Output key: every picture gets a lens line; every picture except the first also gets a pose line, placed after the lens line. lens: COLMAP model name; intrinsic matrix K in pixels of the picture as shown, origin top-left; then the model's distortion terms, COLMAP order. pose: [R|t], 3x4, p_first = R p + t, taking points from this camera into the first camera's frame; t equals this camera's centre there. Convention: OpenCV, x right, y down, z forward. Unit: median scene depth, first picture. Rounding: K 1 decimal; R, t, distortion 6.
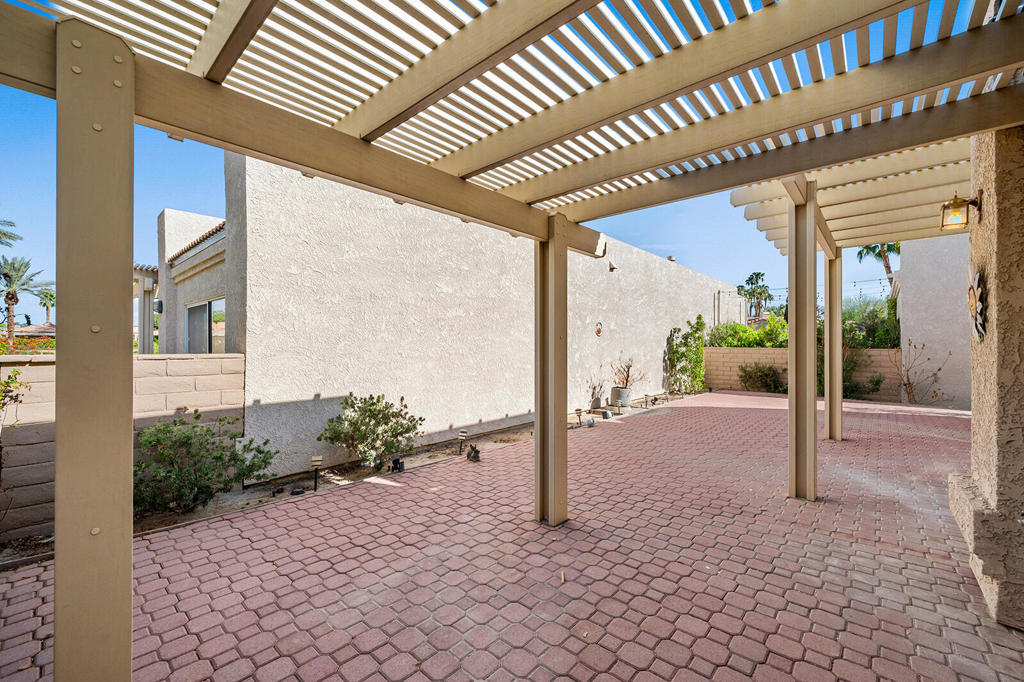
lens RADIAL K [[415.1, 0, 513.7], [0, 415.1, 342.8], [0, 0, 1]] dist [-0.002632, 0.000117]
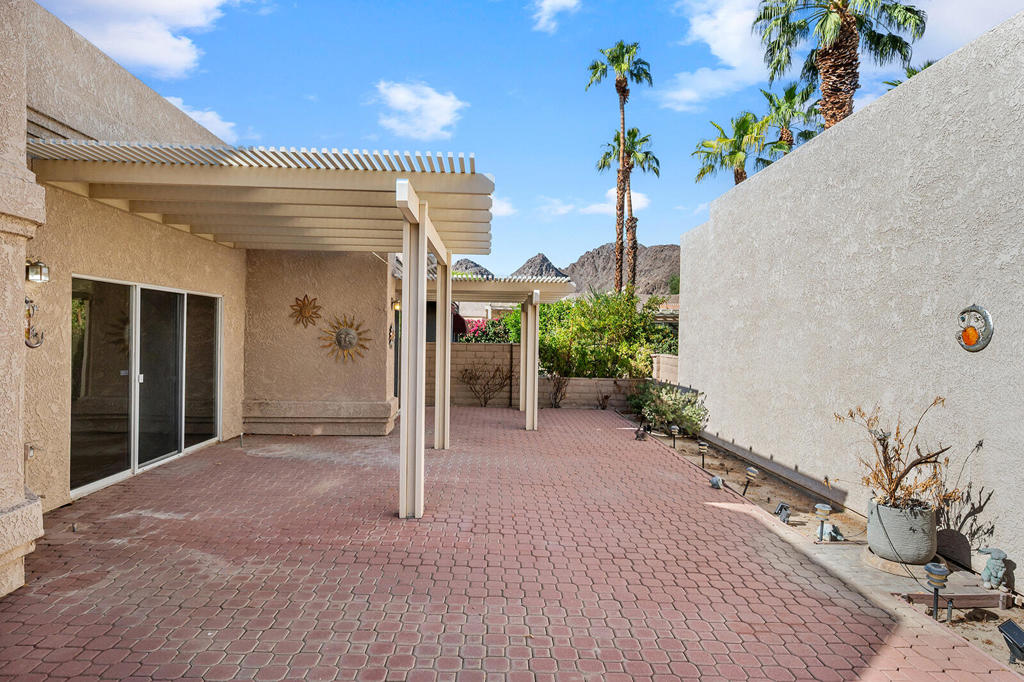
lens RADIAL K [[599.7, 0, 509.3], [0, 599.7, 341.0], [0, 0, 1]] dist [-0.001437, -0.003131]
pose [[-0.725932, -0.012131, -0.687659, 0.797933], [-0.017584, 0.999845, 0.000924, -0.018028], [0.687541, 0.012763, -0.726033, 1.093470]]
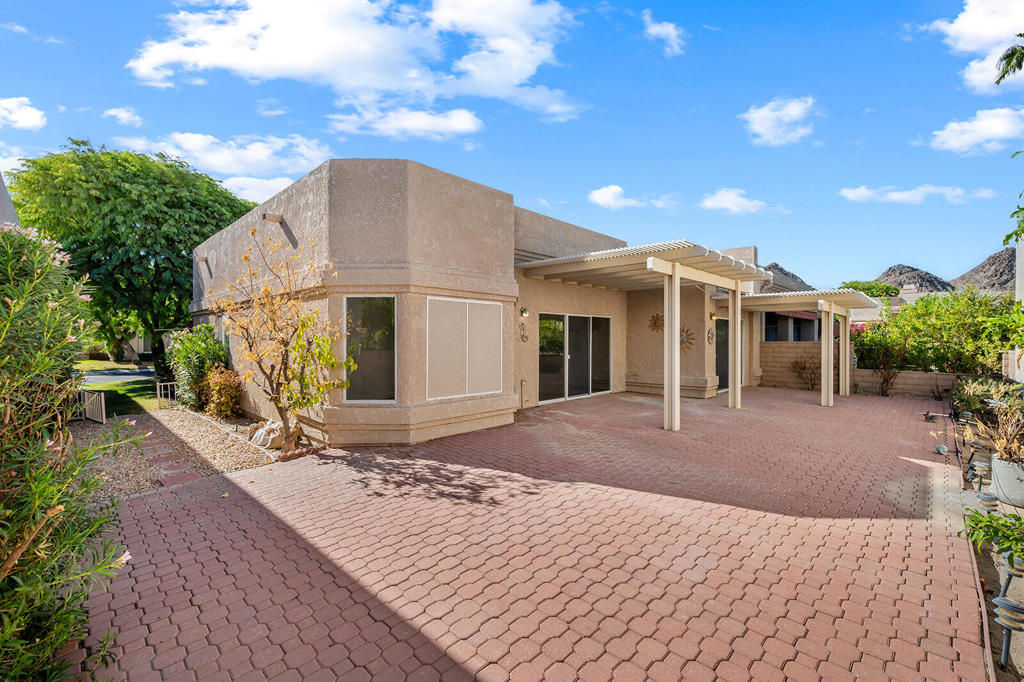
lens RADIAL K [[440.6, 0, 512.4], [0, 440.6, 340.6], [0, 0, 1]] dist [0.001750, -0.000194]
pose [[-0.998982, -0.007848, 0.044422, 0.726106], [-0.007818, 0.999969, 0.000843, -0.008372], [-0.044427, 0.000495, -0.999013, 1.411832]]
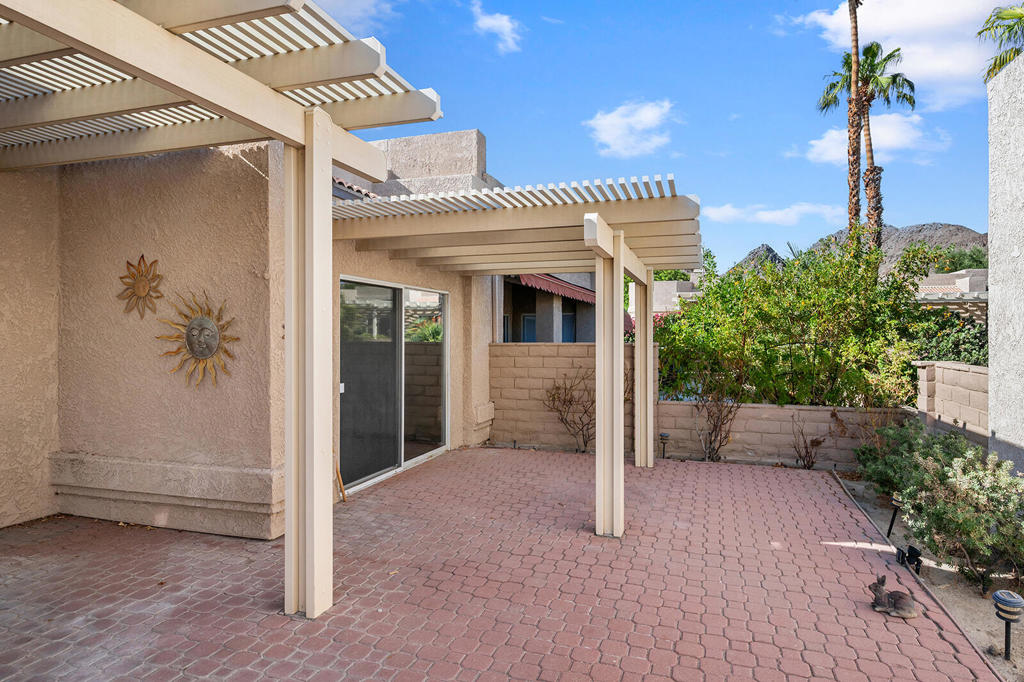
lens RADIAL K [[599.7, 0, 515.0], [0, 599.7, 331.7], [0, 0, 1]] dist [-0.001437, -0.003131]
pose [[-0.916871, -0.007274, -0.399118, 0.298290], [-0.002207, 0.999911, -0.013155, -0.015419], [0.399178, -0.011181, -0.916805, 0.760650]]
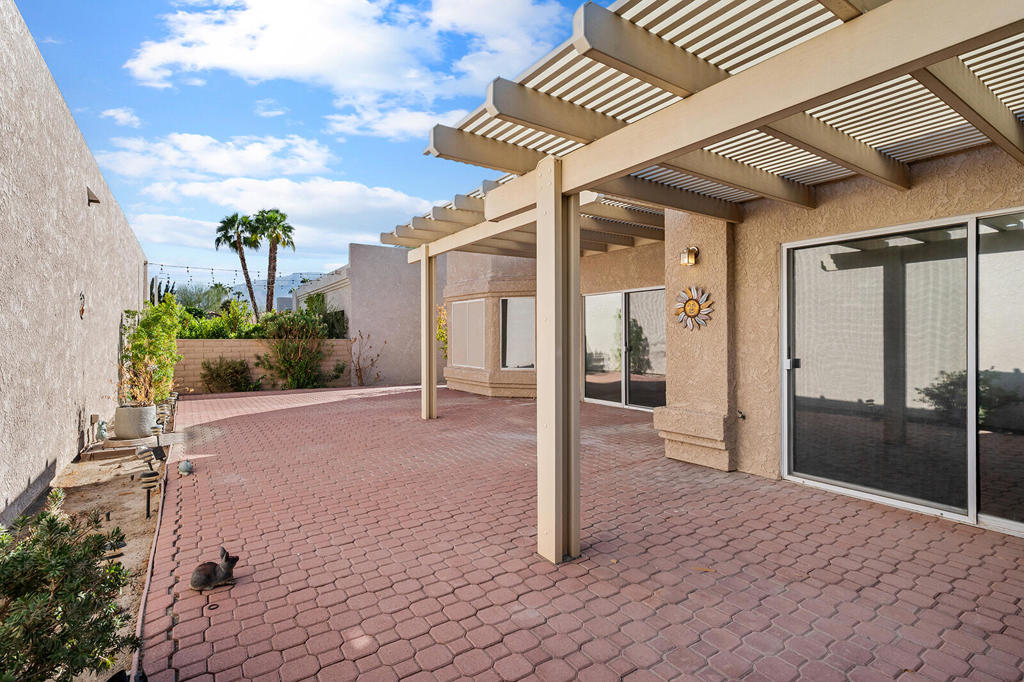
lens RADIAL K [[483.2, 0, 512.9], [0, 483.2, 338.6], [0, 0, 1]] dist [-0.005846, -0.000562]
pose [[0.260224, -0.006922, 0.965524, -0.270104], [-0.000602, 0.999973, 0.007331, 0.005422], [-0.965548, -0.002489, 0.260213, 0.286351]]
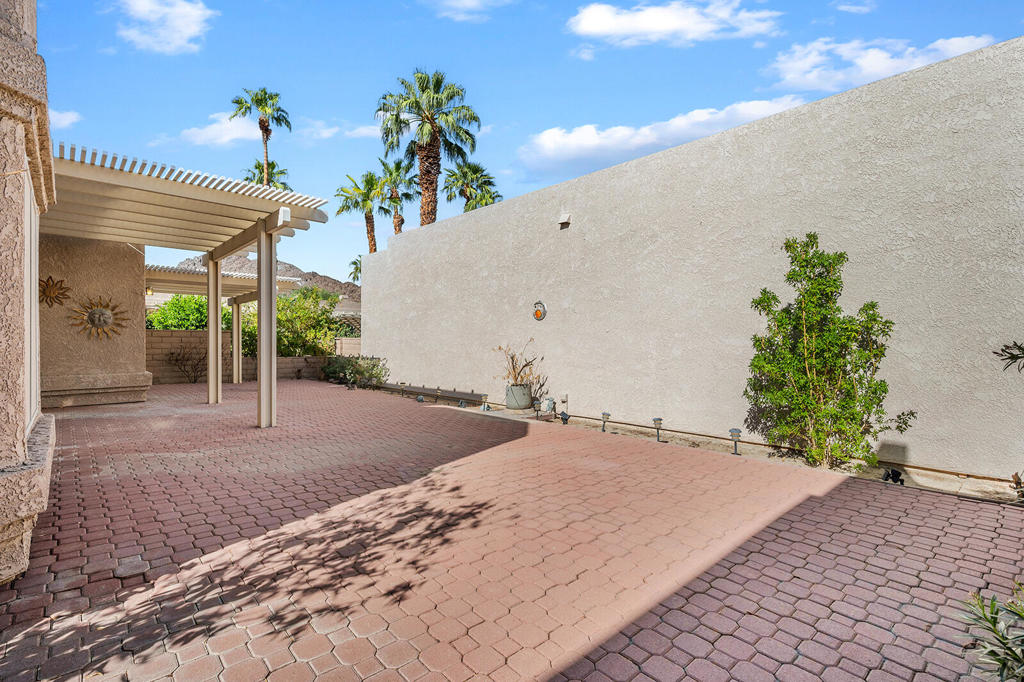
lens RADIAL K [[483.2, 0, 516.9], [0, 483.2, 344.1], [0, 0, 1]] dist [-0.005846, -0.000562]
pose [[-0.079383, -0.003229, -0.996839, 1.123275], [0.000155, 0.999995, -0.003251, 0.032473], [0.996844, -0.000412, -0.079382, 1.032619]]
